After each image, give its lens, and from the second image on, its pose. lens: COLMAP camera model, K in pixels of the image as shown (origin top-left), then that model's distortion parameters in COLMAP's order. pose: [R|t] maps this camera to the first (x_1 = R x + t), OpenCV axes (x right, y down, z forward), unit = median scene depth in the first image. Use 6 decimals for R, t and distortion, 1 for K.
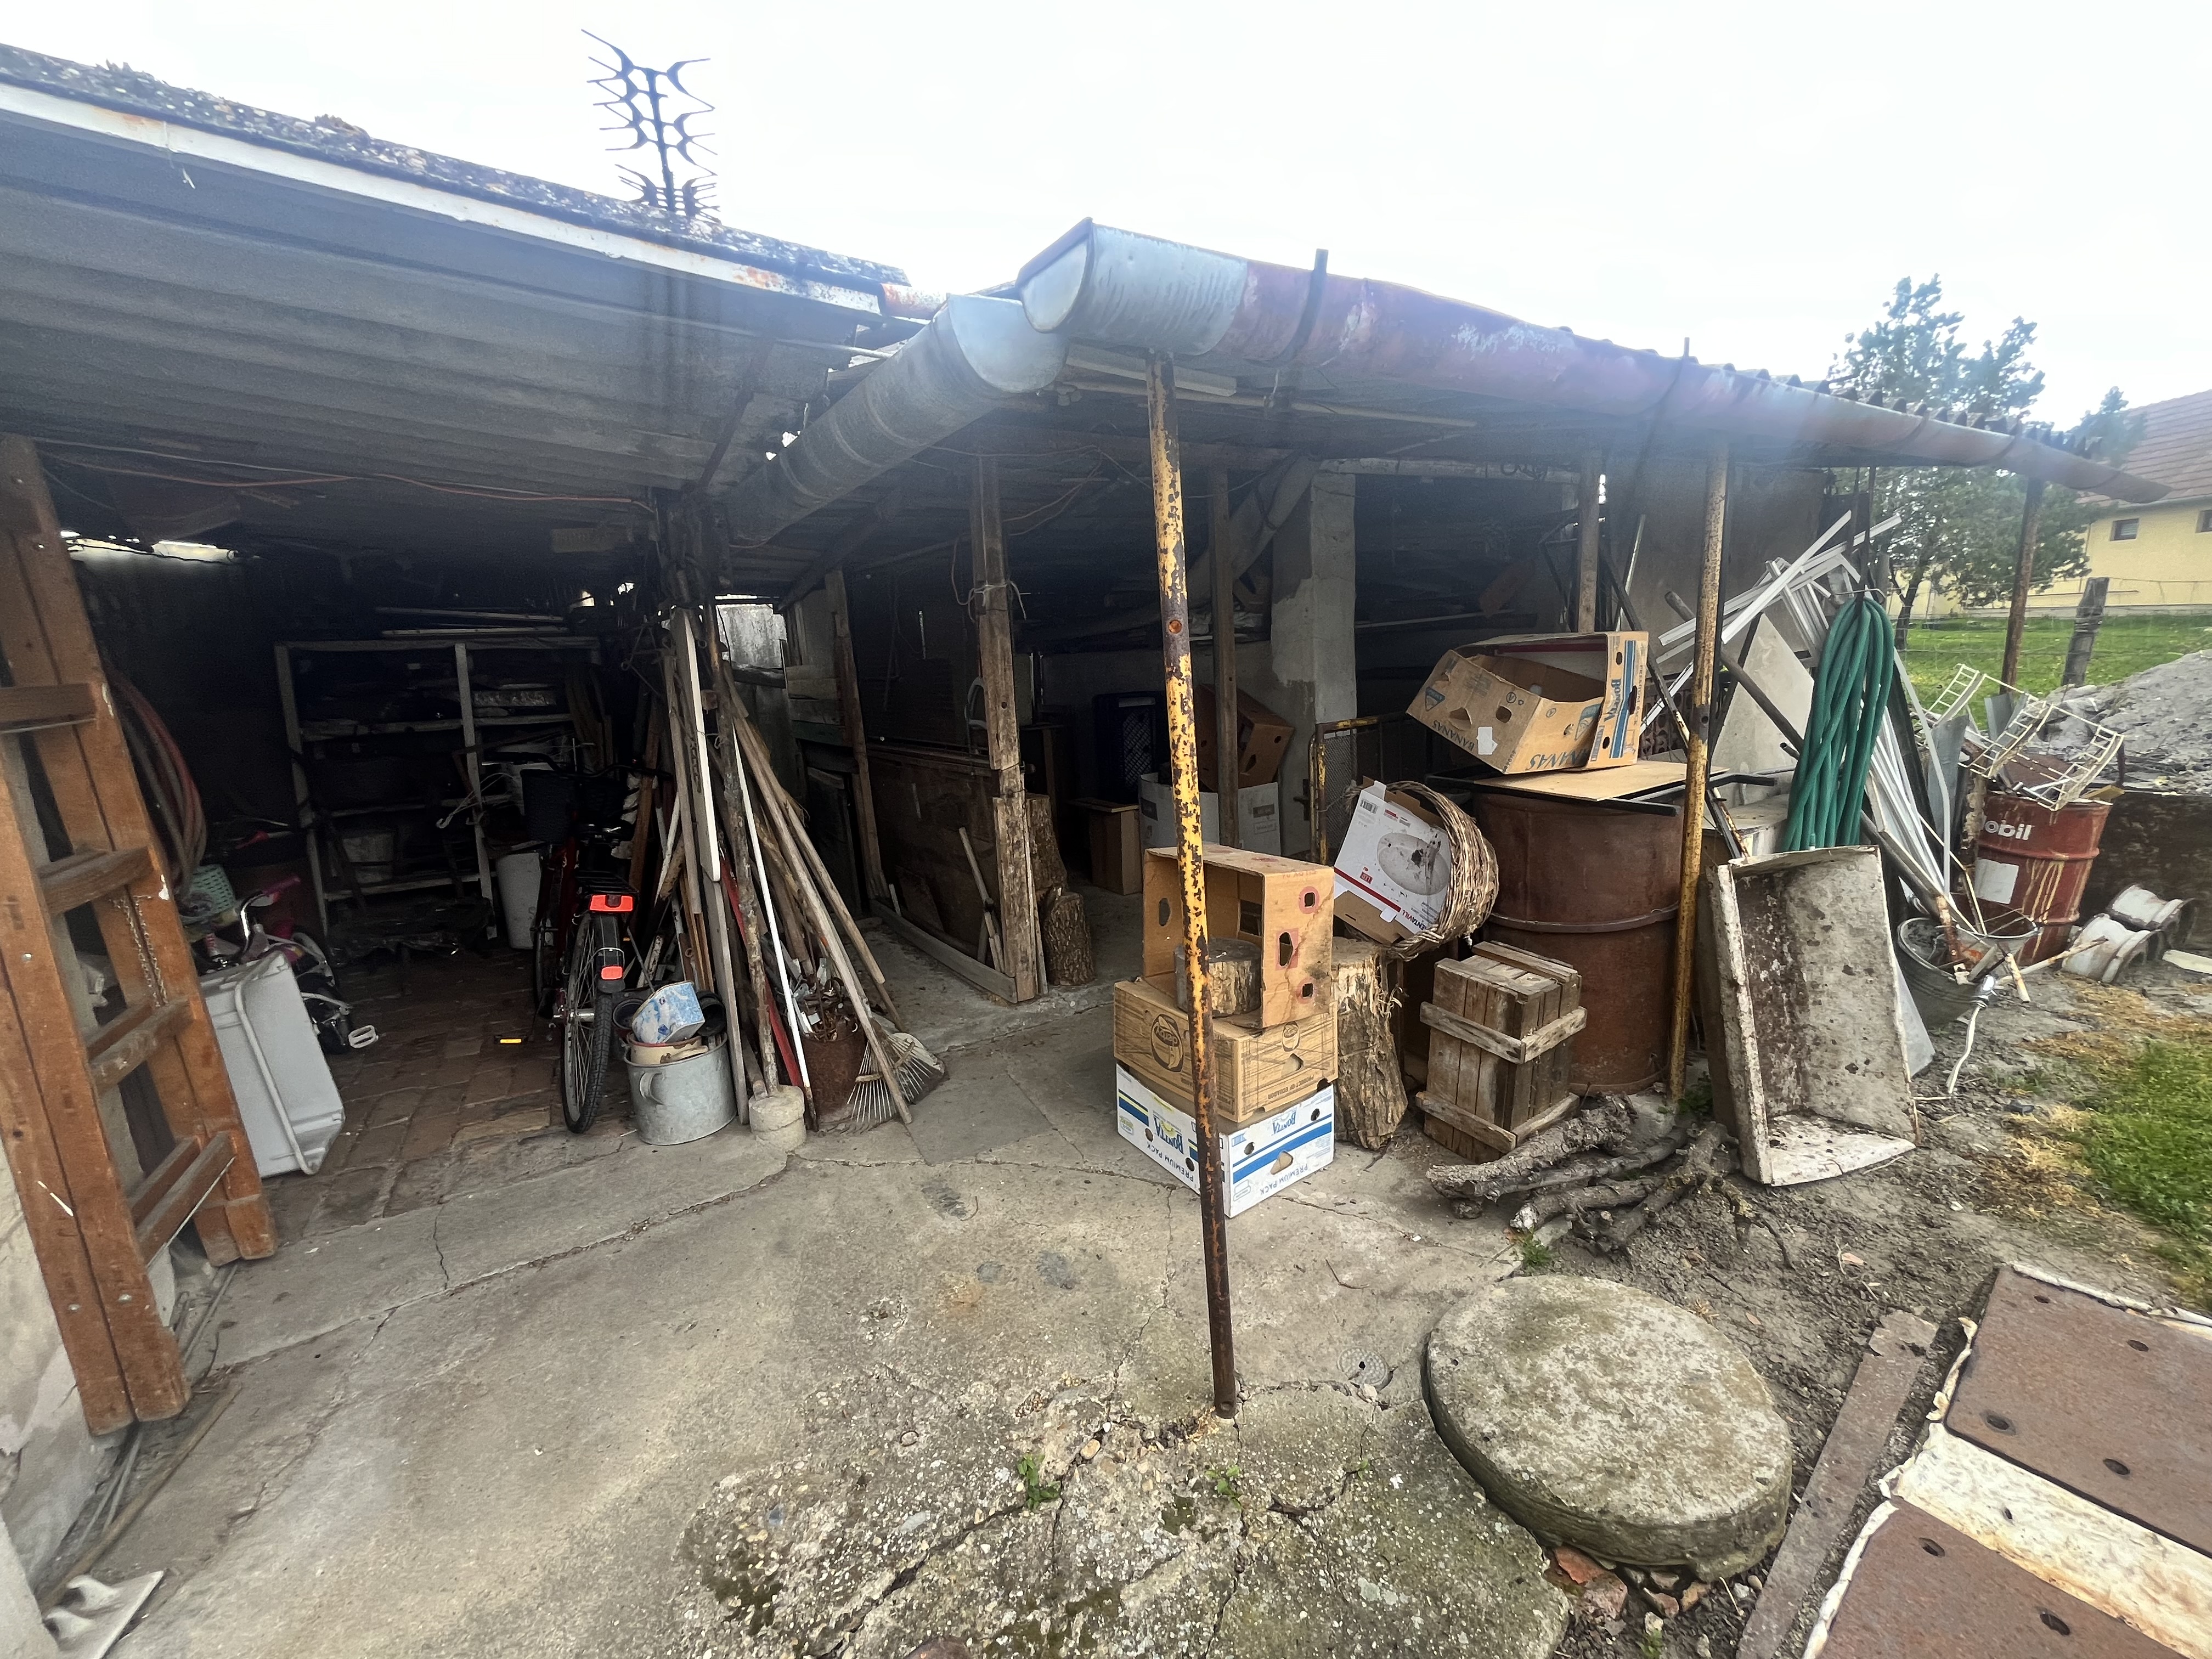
lens RADIAL K [[896.0, 0, 1096.2], [0, 896.0, 824.6], [0, 0, 1]] dist [-0.003094, -0.000430]
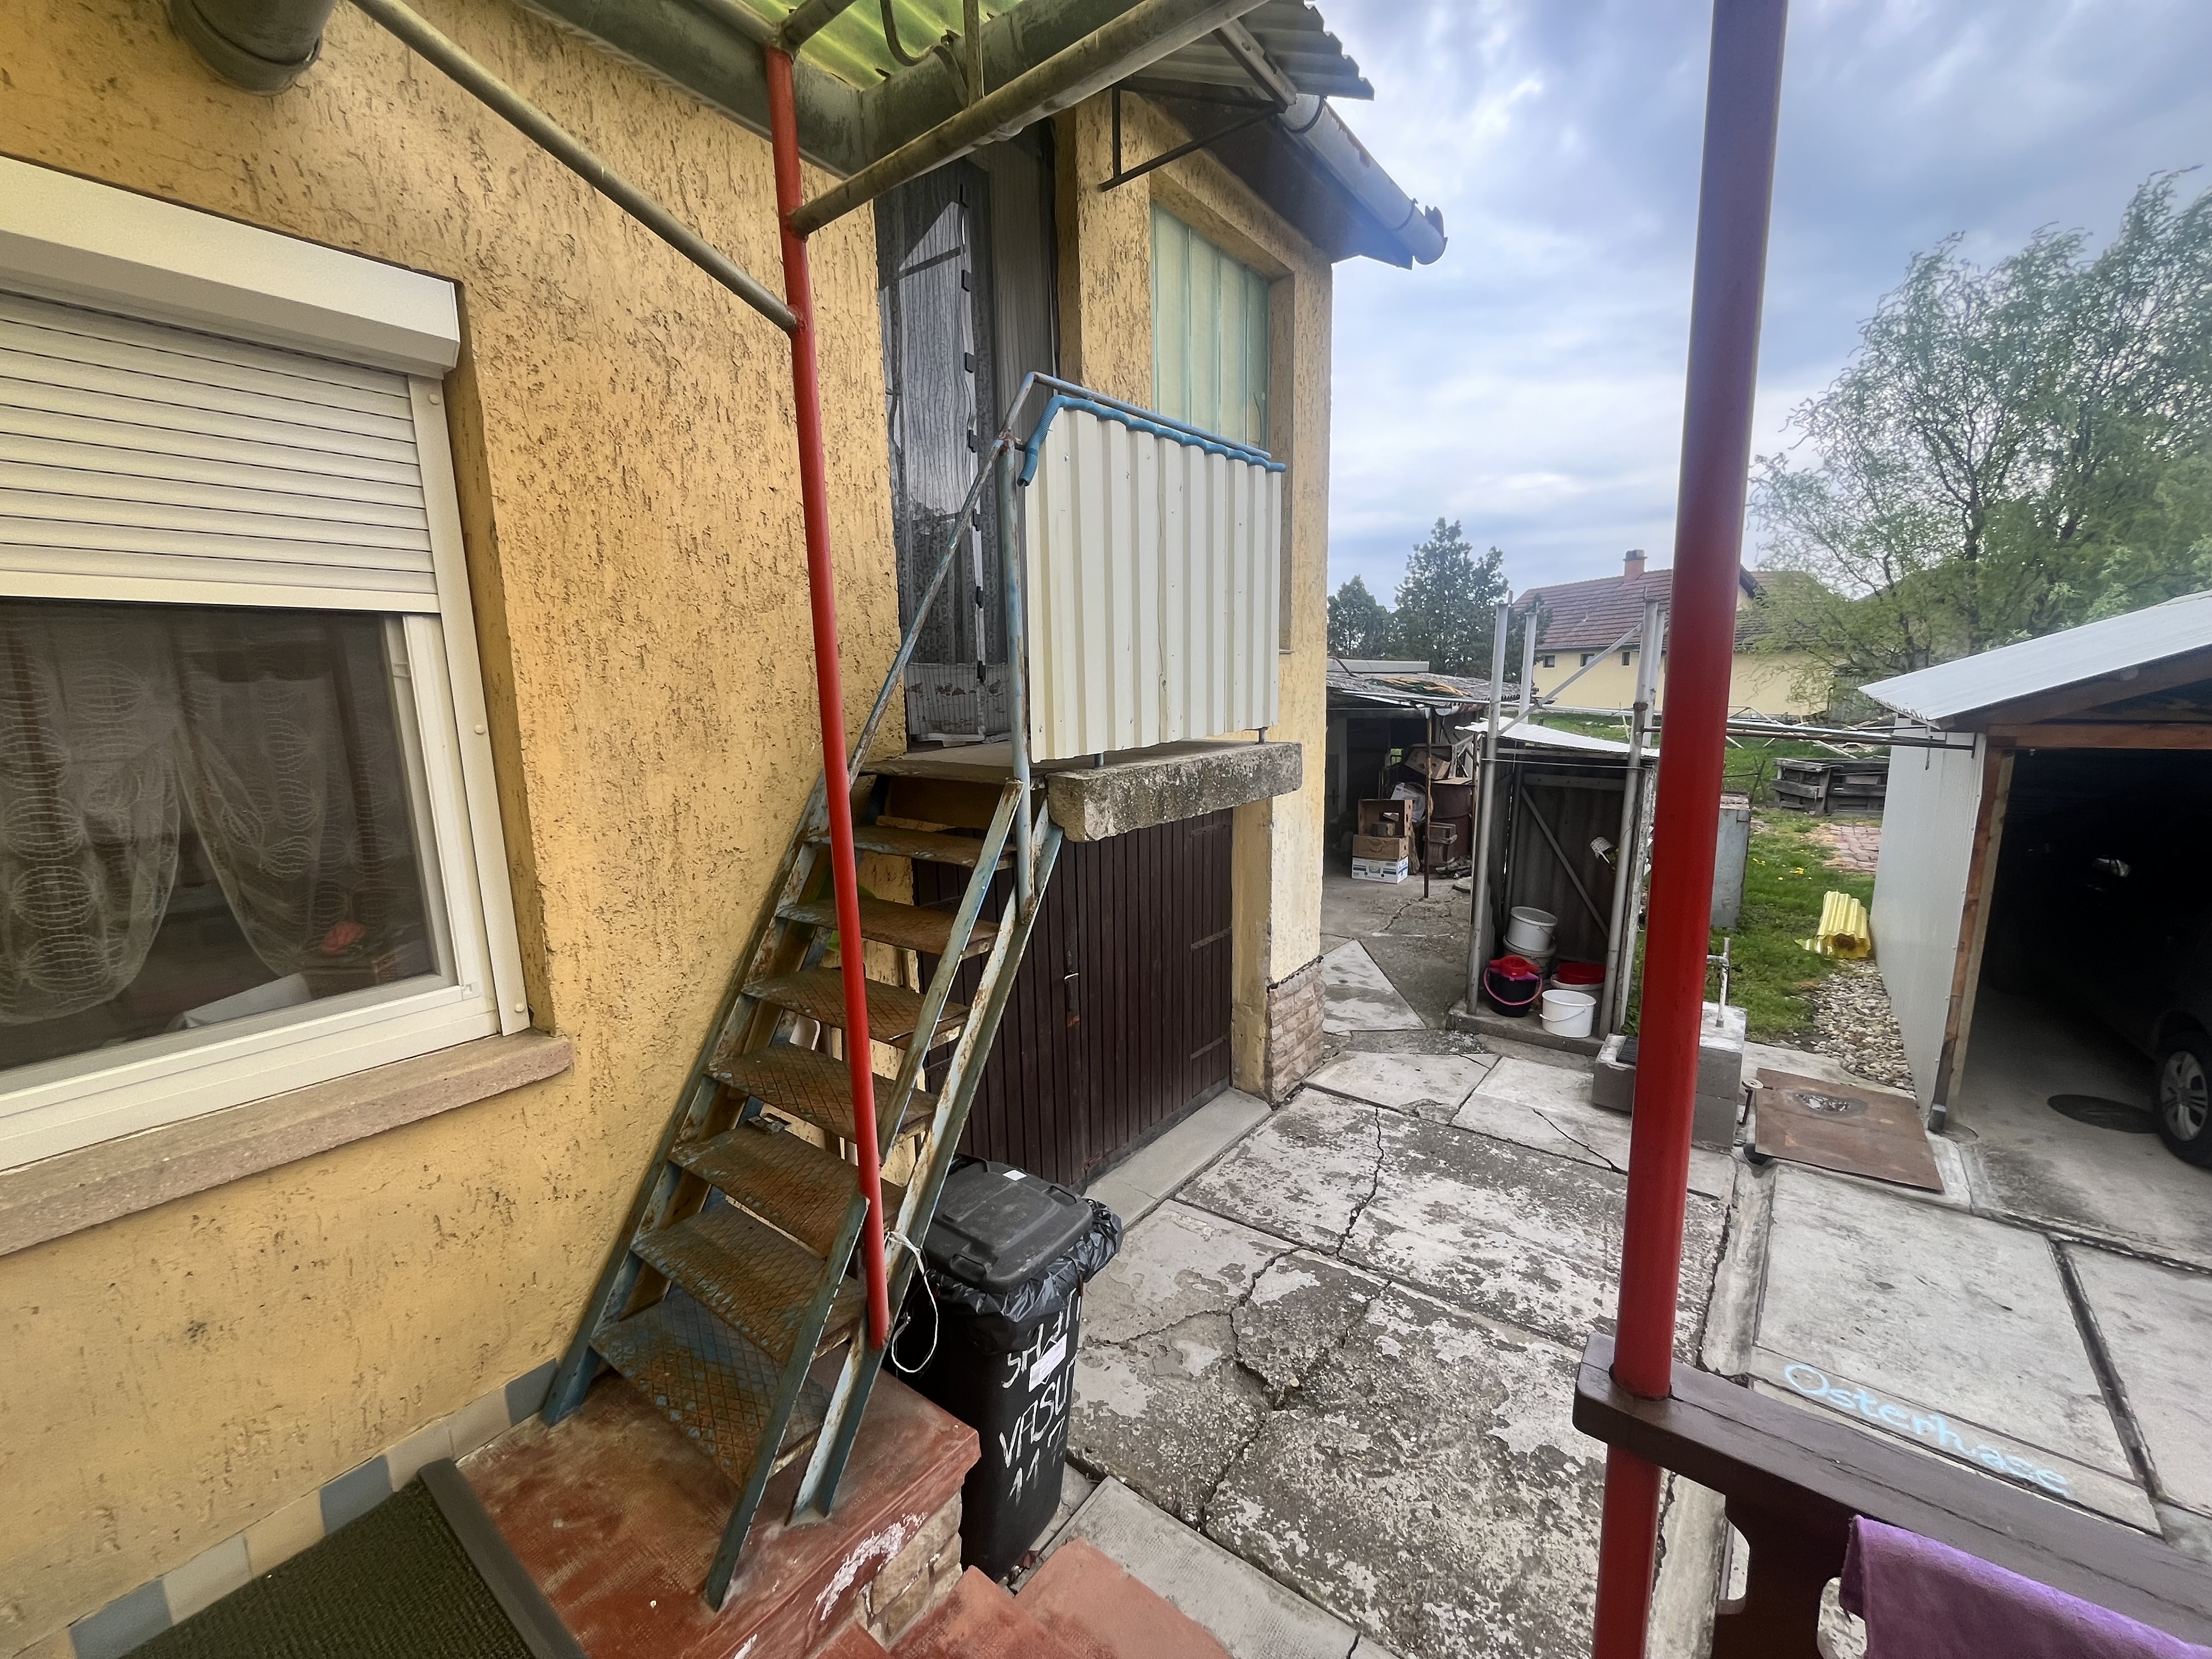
lens RADIAL K [[896.0, 0, 1096.6], [0, 896.0, 830.9], [0, 0, 1]] dist [-0.003094, -0.000430]
pose [[0.929642, -0.022660, 0.367766, -1.942717], [0.044652, 0.997679, -0.051401, 0.249468], [-0.365747, 0.064206, 0.928497, -1.725959]]
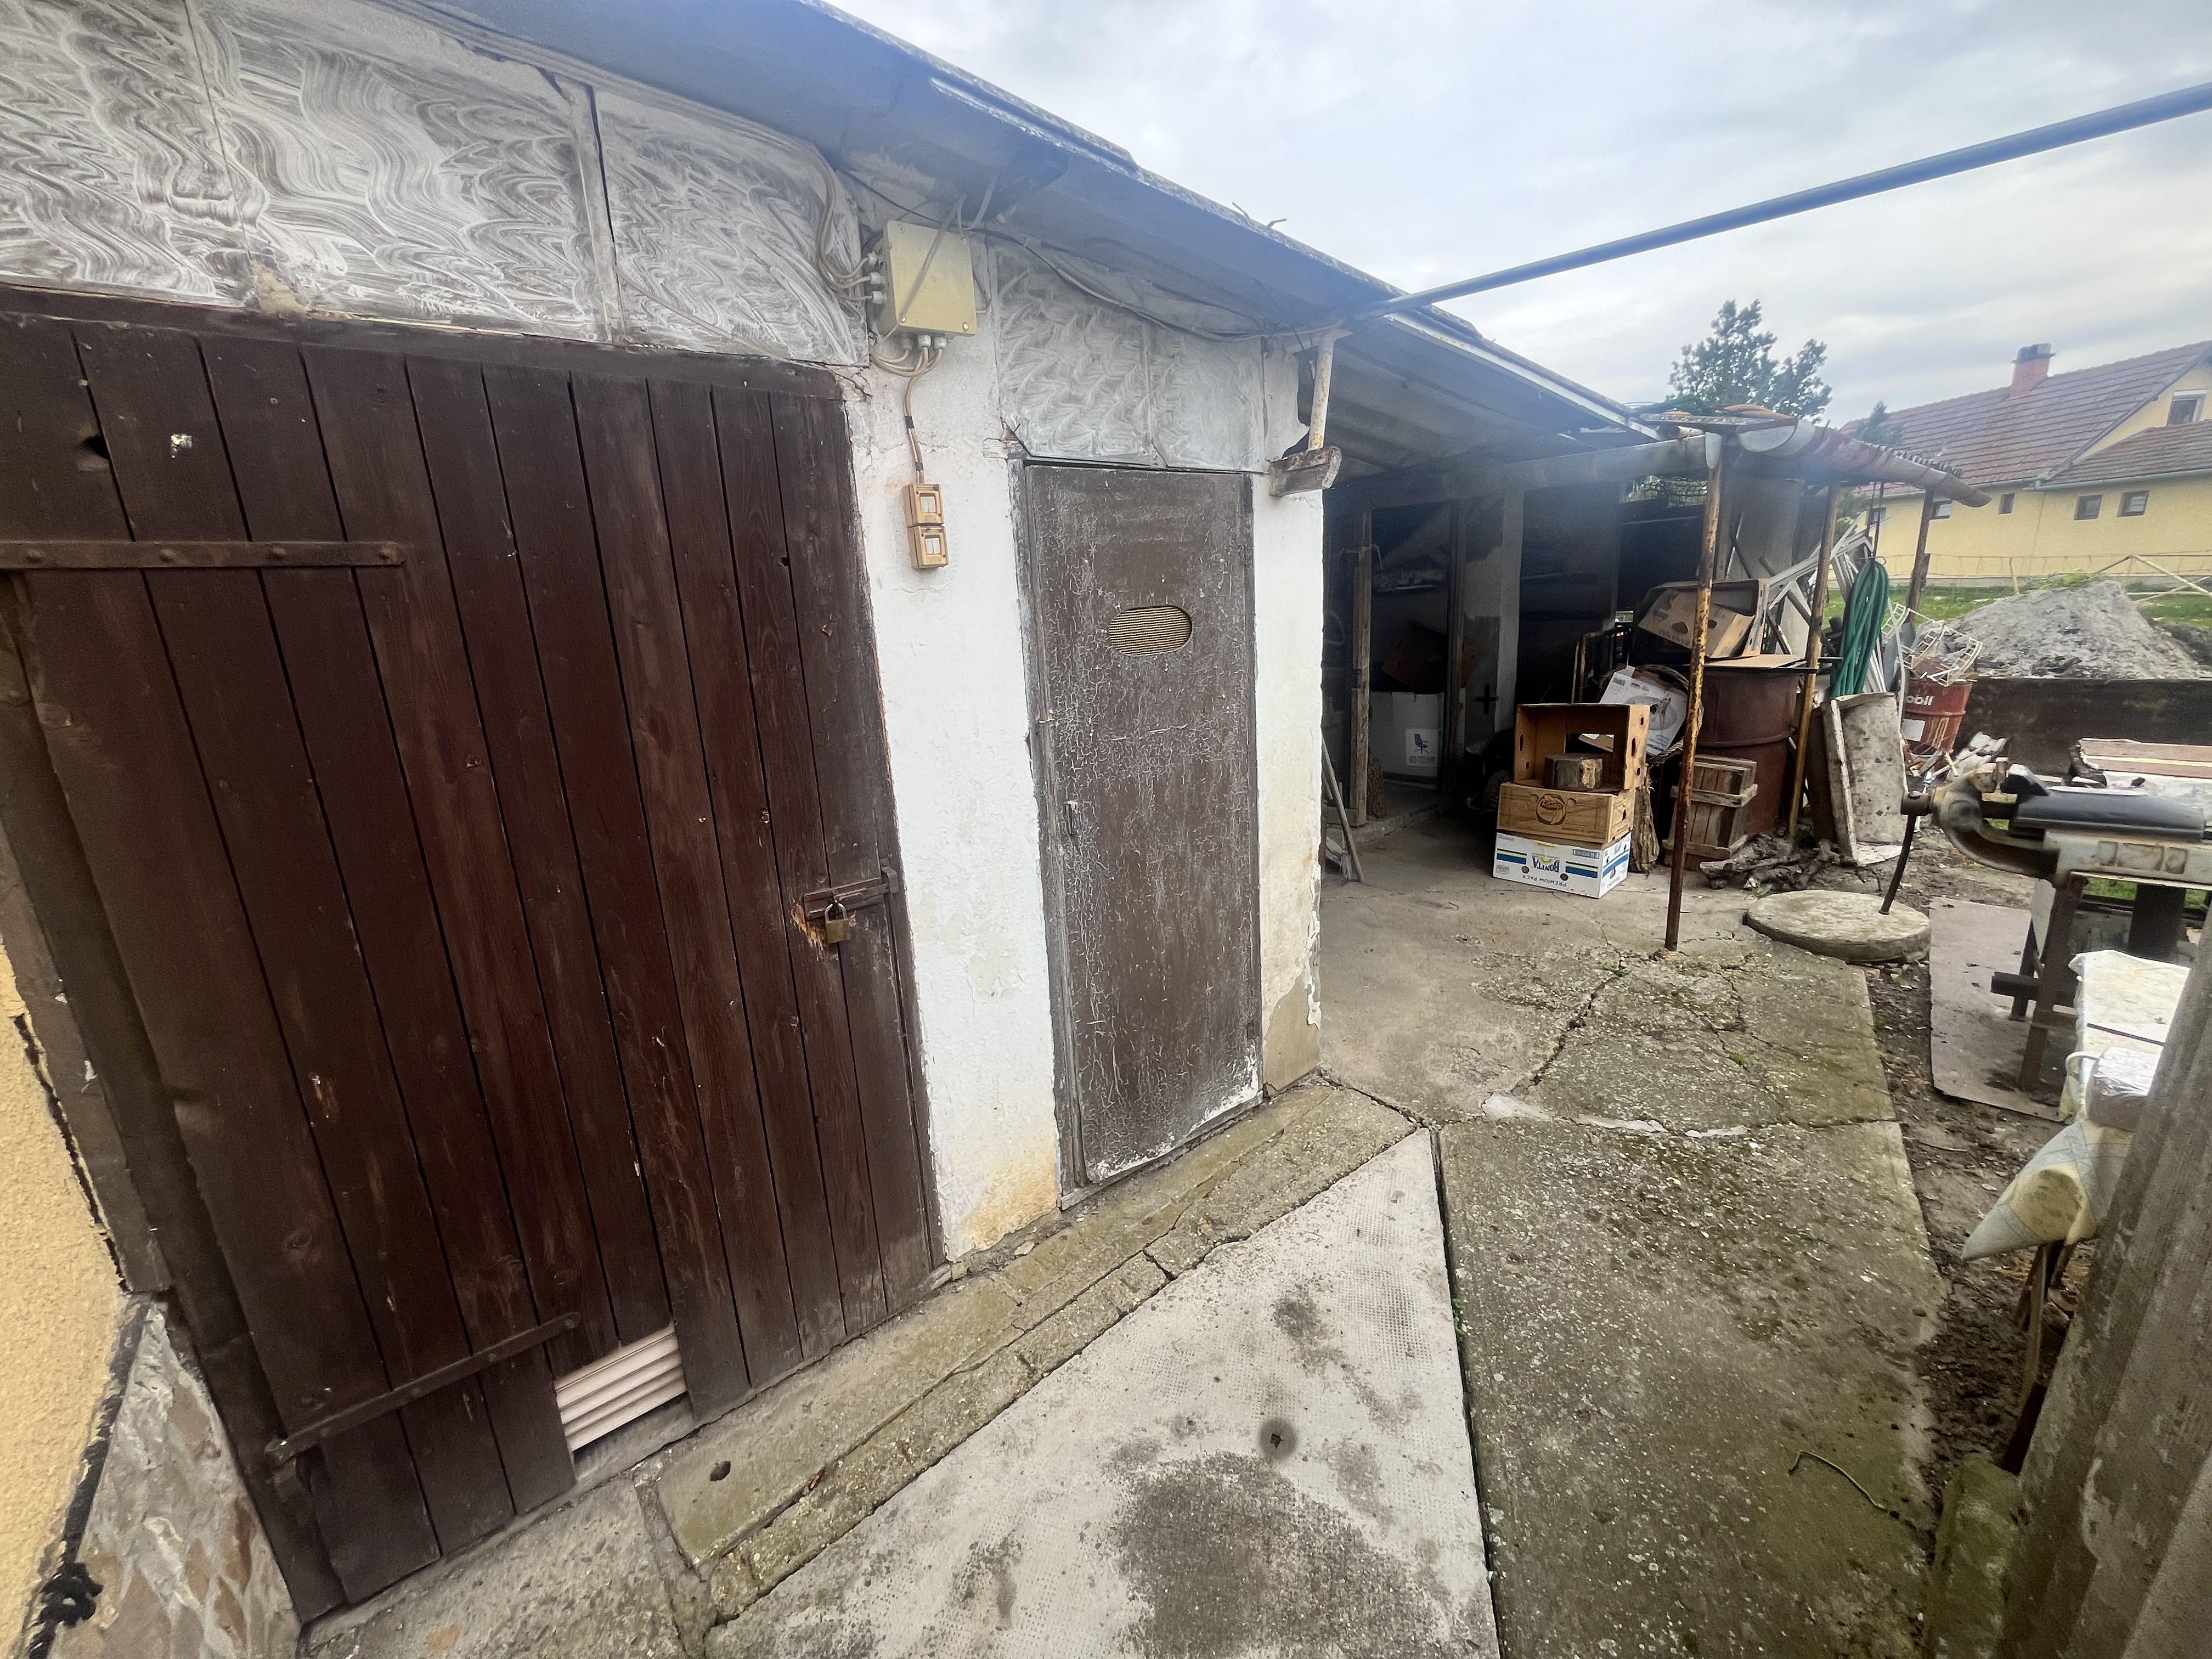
lens RADIAL K [[896.0, 0, 1094.0], [0, 896.0, 835.3], [0, 0, 1]] dist [-0.003094, -0.000430]
pose [[0.987455, -0.035918, 0.153759, -0.825951], [0.029393, 0.998577, 0.044502, 0.144016], [-0.155139, -0.039425, 0.987106, -0.461463]]
